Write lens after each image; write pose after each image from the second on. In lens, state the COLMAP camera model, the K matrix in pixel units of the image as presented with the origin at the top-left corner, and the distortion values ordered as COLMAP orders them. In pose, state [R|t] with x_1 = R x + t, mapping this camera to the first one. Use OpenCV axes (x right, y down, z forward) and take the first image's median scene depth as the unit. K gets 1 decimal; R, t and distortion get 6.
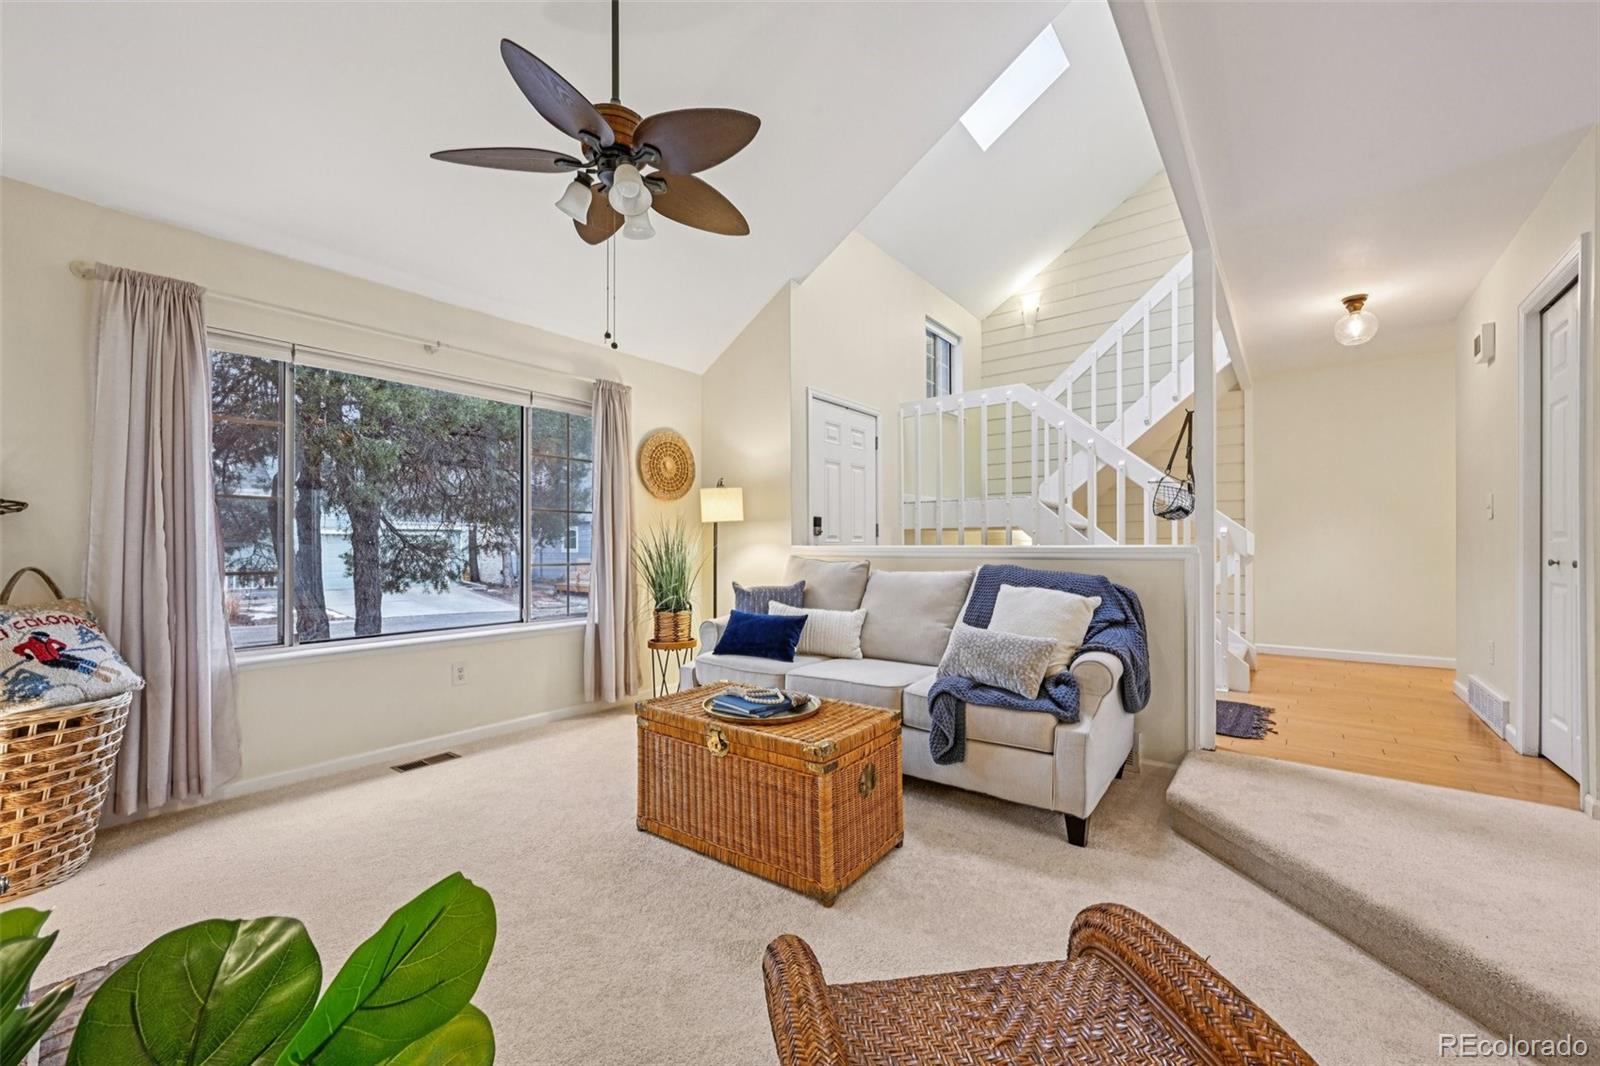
lens RADIAL K [[624.7, 0, 801.5], [0, 624.7, 544.0], [0, 0, 1]] dist [-0.001866, -0.000116]
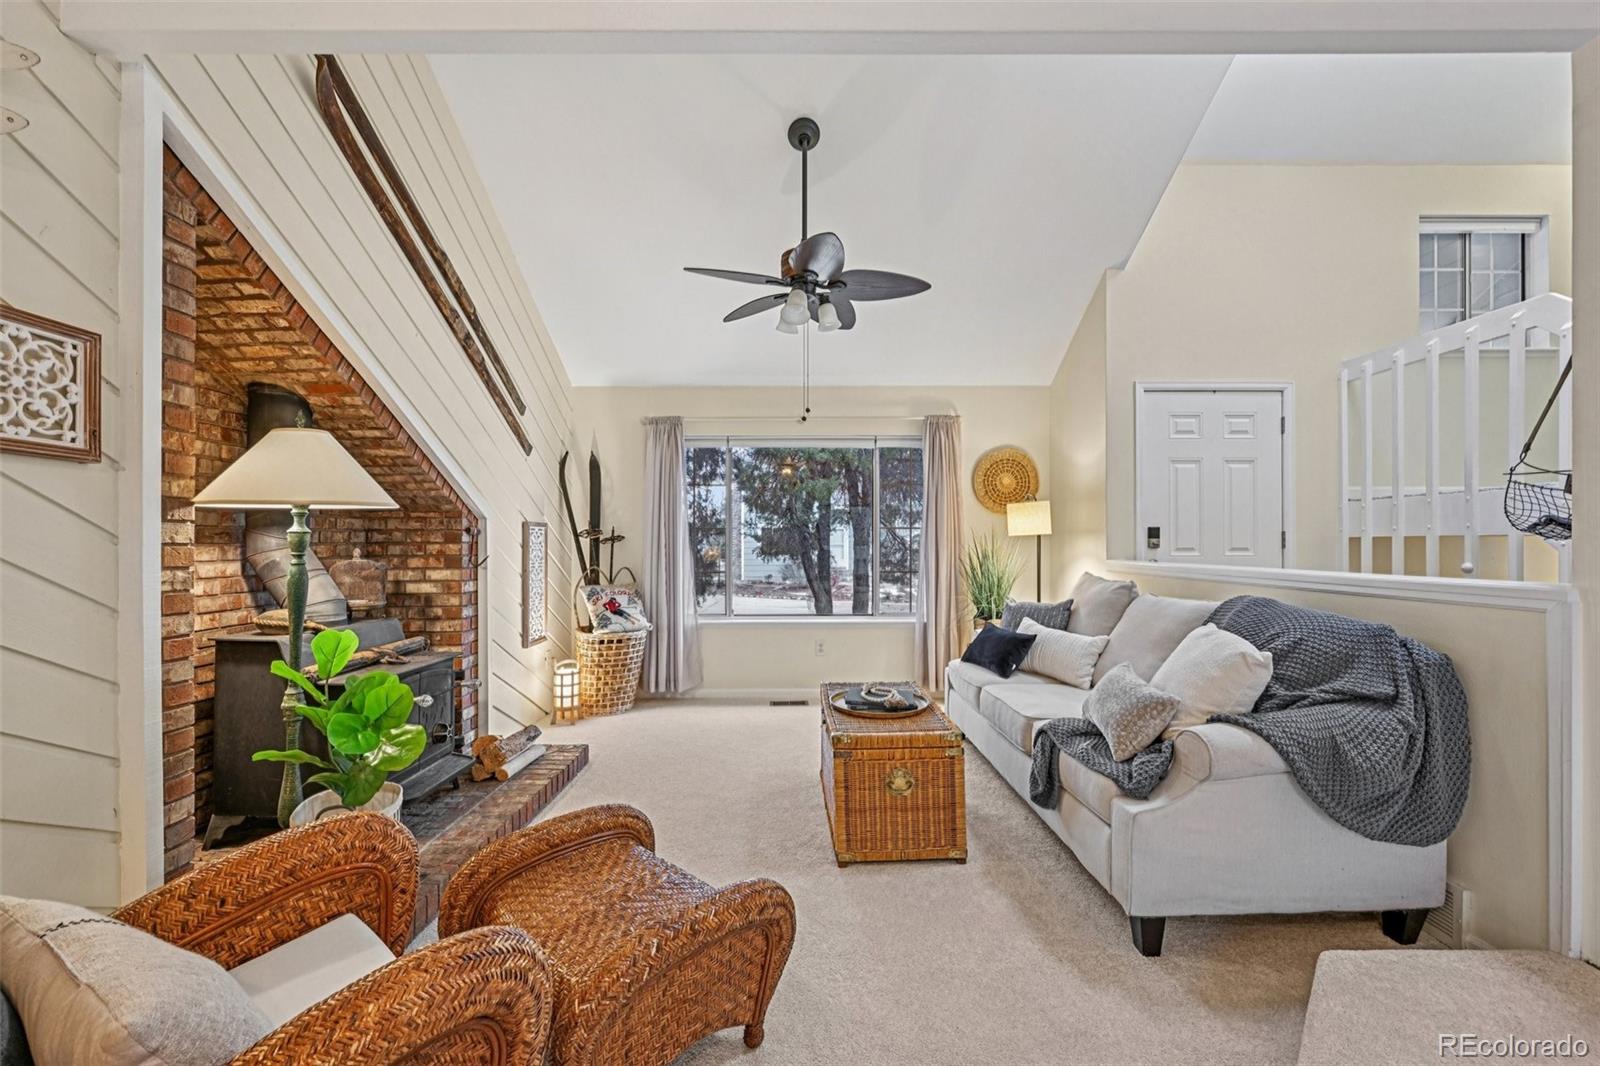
lens RADIAL K [[624.2, 0, 806.3], [0, 624.2, 541.9], [0, 0, 1]] dist [-0.001947, -0.000336]
pose [[0.620997, 0.000357, -0.783813, 0.628521], [0.002765, 0.999993, 0.002646, -0.040034], [0.783808, -0.003810, 0.620992, 0.123238]]
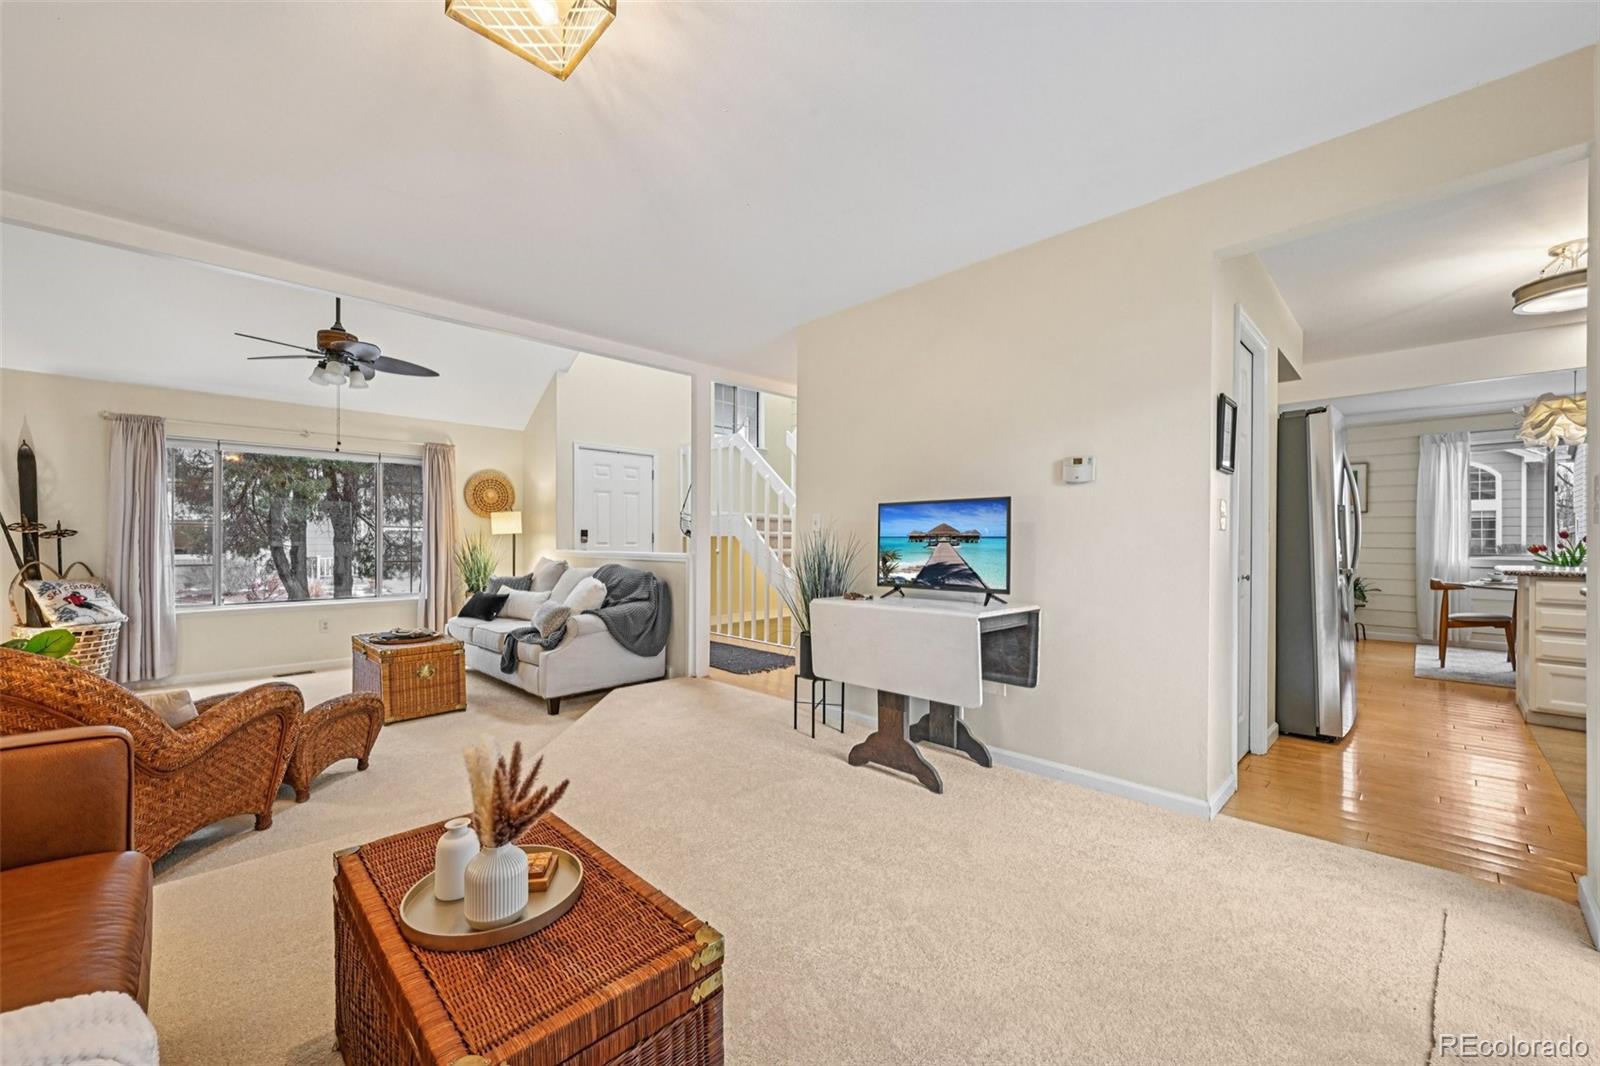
lens RADIAL K [[624.2, 0, 806.3], [0, 624.2, 541.9], [0, 0, 1]] dist [-0.001947, -0.000336]
pose [[0.992120, 0.004768, -0.125198, 1.119630], [-0.003957, 0.999970, 0.006723, -0.040755], [0.125226, -0.006175, 0.992109, -0.594339]]
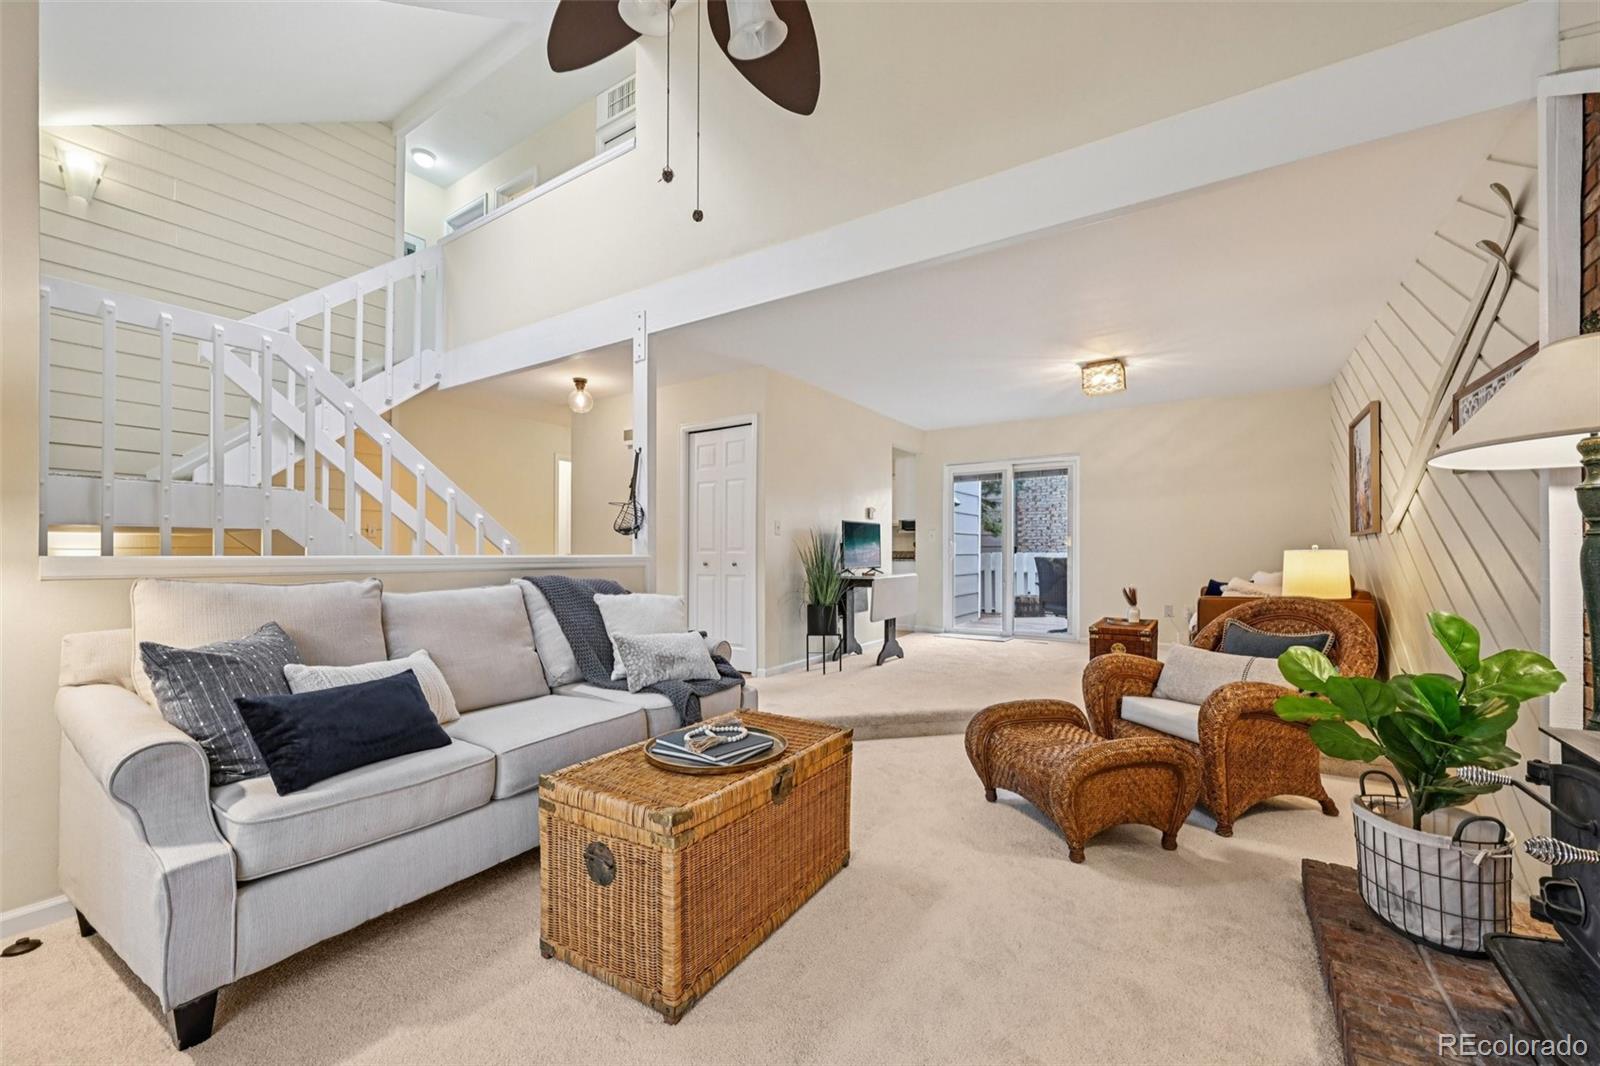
lens RADIAL K [[624.2, 0, 806.3], [0, 624.2, 541.9], [0, 0, 1]] dist [-0.001947, -0.000336]
pose [[-0.081750, 0.024123, 0.996361, -0.692948], [-0.000705, 0.999705, -0.024262, 0.006216], [-0.996653, -0.002686, -0.081709, 0.760943]]
